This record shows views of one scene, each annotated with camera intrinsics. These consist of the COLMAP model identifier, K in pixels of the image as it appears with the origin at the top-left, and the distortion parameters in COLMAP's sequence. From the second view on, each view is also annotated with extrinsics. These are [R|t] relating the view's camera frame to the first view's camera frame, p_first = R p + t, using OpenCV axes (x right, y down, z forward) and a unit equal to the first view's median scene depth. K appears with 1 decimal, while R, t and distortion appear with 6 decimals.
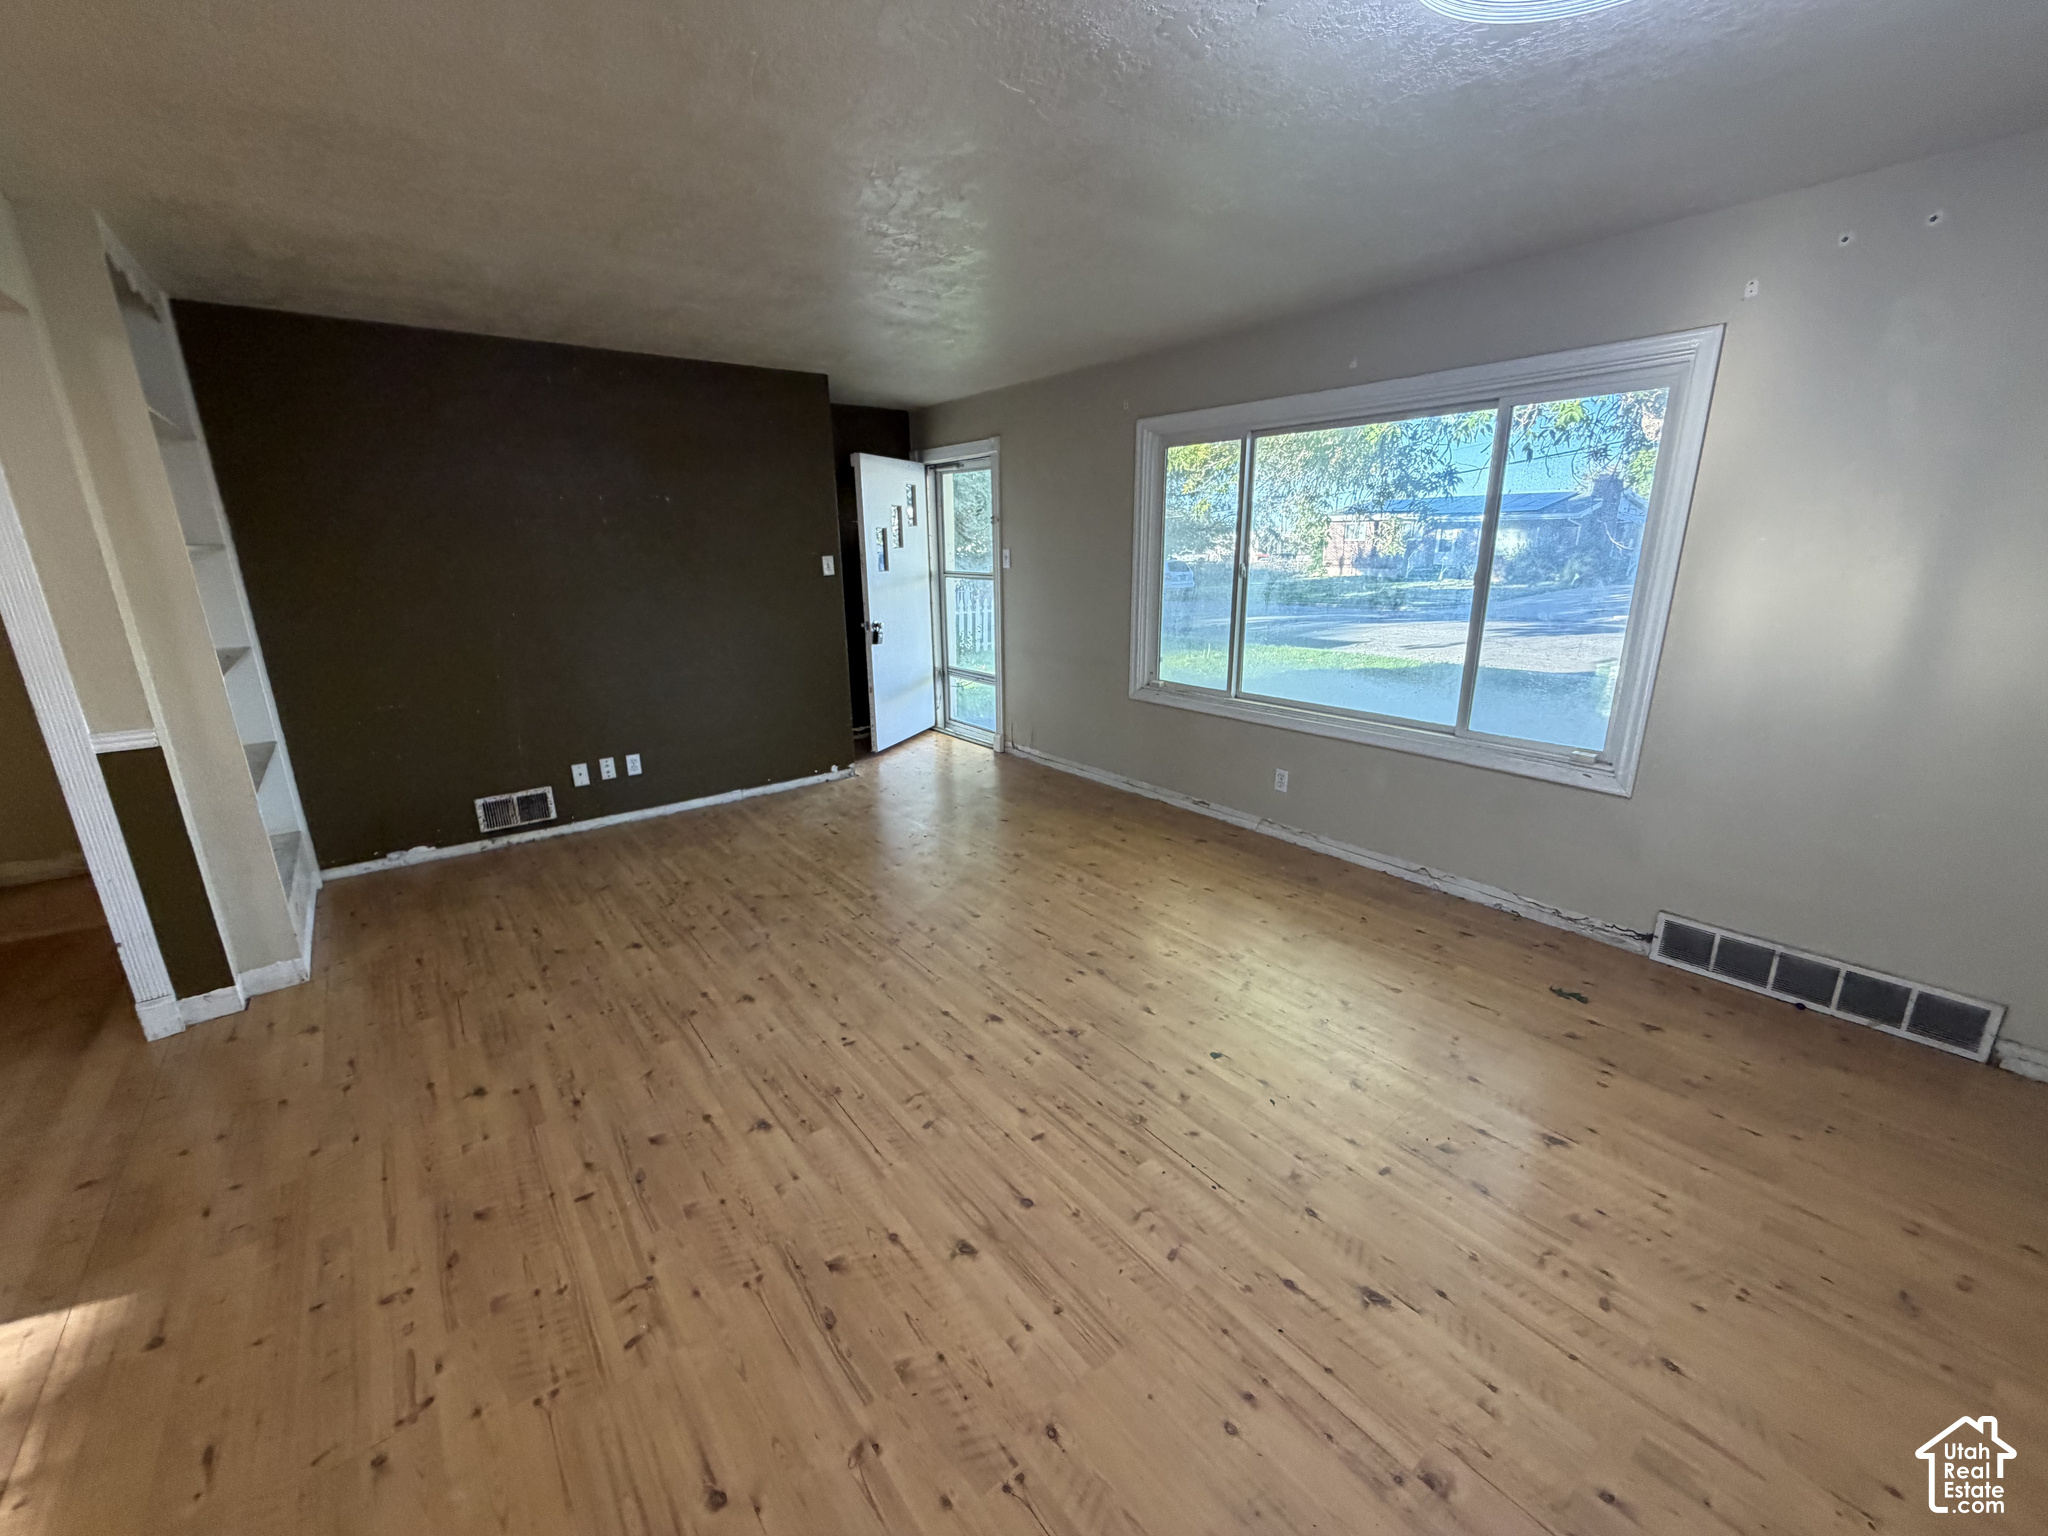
lens RADIAL K [[819.9, 0, 1019.3], [0, 819.9, 773.3], [0, 0, 1]] dist [-0.000050, -0.000136]
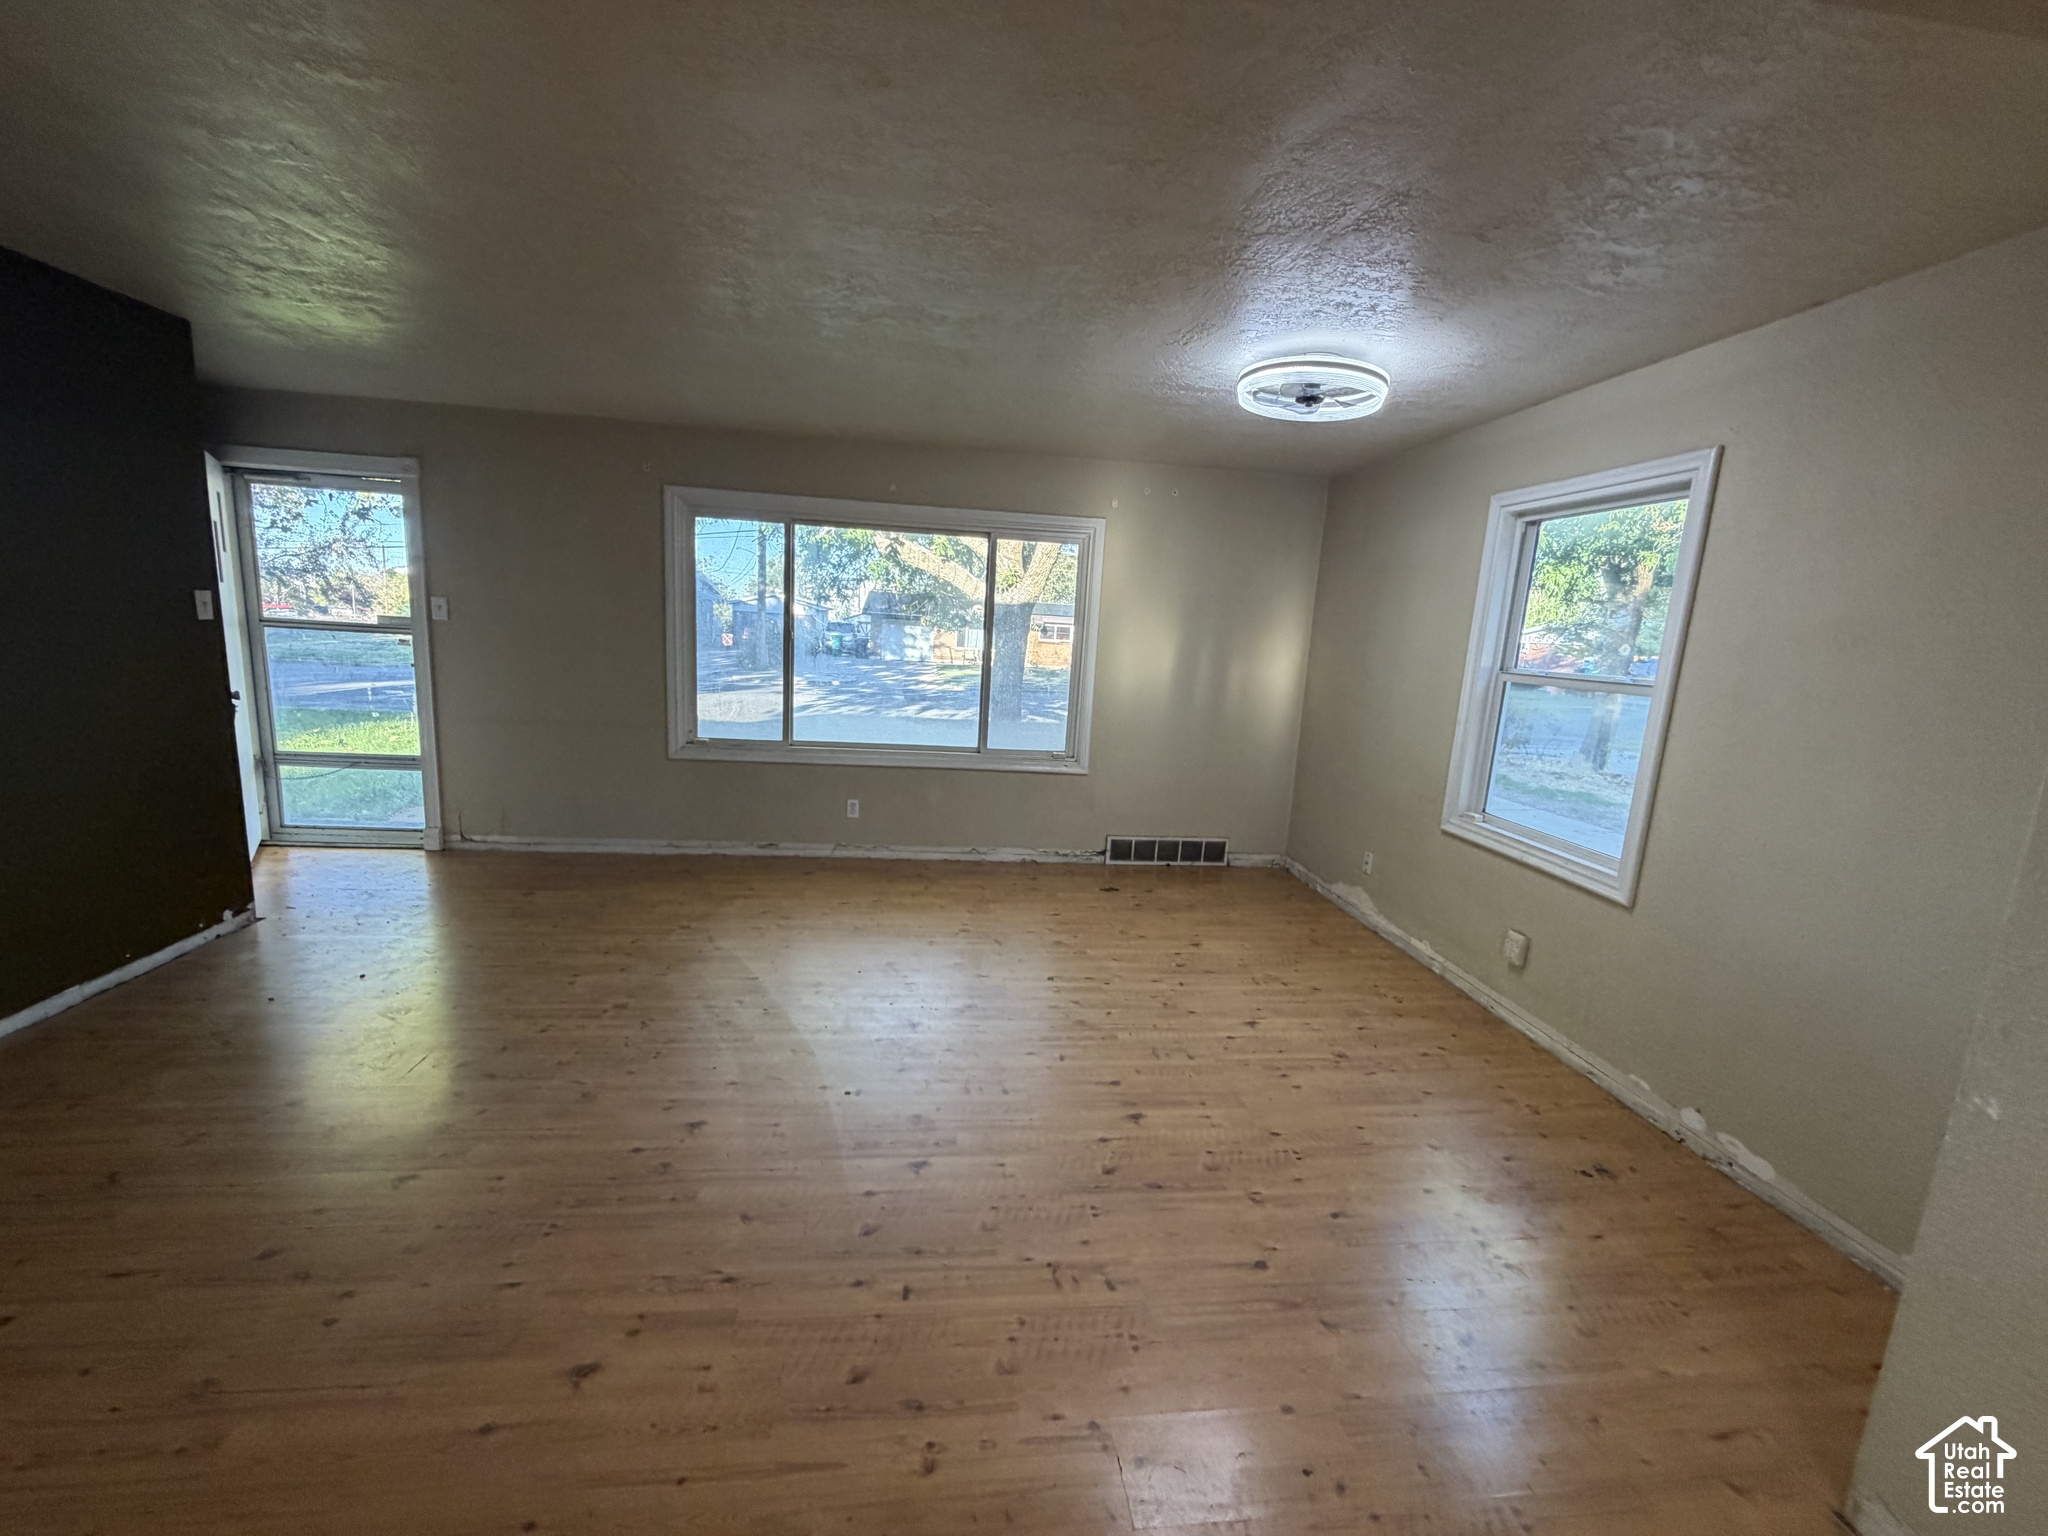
lens RADIAL K [[819.9, 0, 1019.3], [0, 819.9, 773.3], [0, 0, 1]] dist [-0.000050, -0.000136]
pose [[0.507989, -0.111877, 0.854067, -0.619479], [0.175018, 0.984252, 0.024831, -0.031469], [-0.843395, 0.136864, 0.519570, 0.172627]]
